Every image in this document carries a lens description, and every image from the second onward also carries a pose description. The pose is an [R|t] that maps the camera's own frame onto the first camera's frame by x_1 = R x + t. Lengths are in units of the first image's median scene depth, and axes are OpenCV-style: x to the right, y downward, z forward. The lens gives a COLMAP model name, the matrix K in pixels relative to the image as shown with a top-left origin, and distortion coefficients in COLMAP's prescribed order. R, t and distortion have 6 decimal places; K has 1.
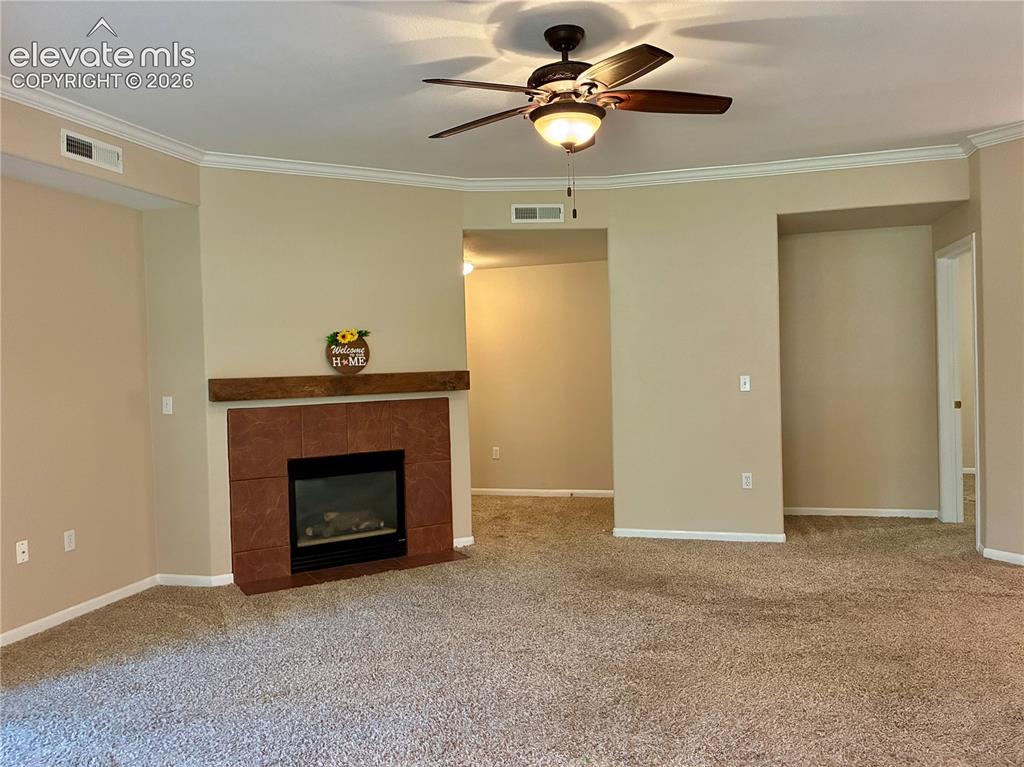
lens RADIAL K [[779.9, 0, 512.0], [0, 779.9, 383.5], [0, 0, 1]] dist [0.056719, -0.071801]
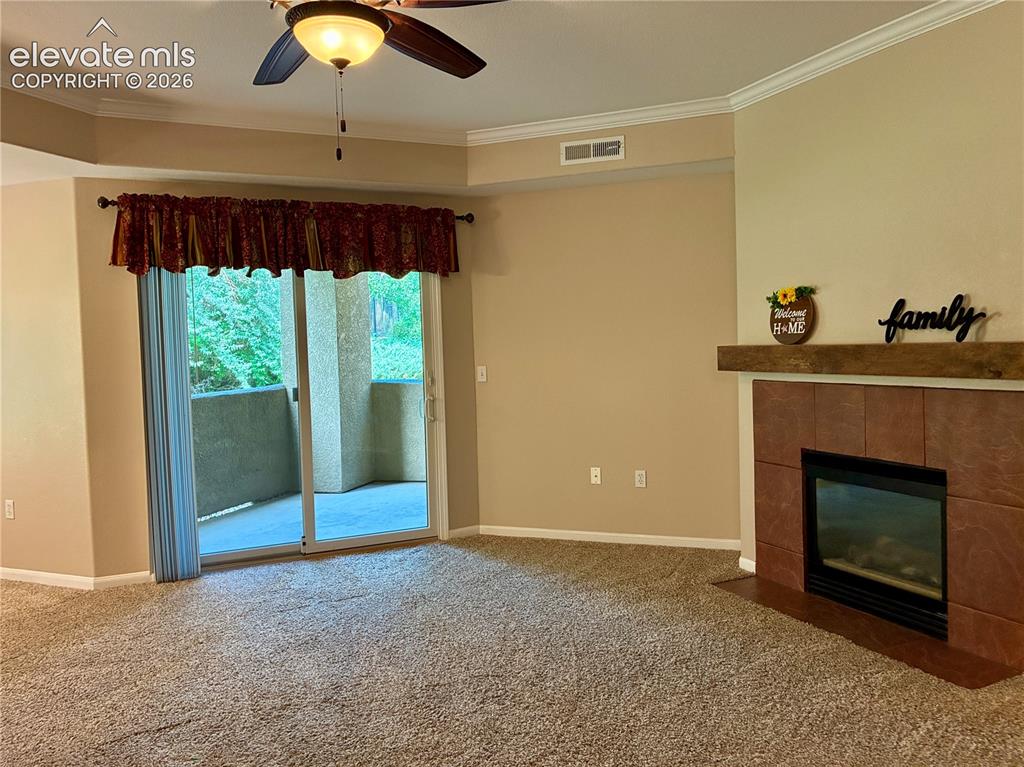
lens RADIAL K [[779.9, 0, 512.0], [0, 779.9, 383.5], [0, 0, 1]] dist [0.056719, -0.071801]
pose [[-0.065785, 0.084252, -0.994271, 0.542360], [0.000724, 0.996433, 0.084387, -0.038602], [0.997834, 0.004831, -0.065611, 0.782445]]
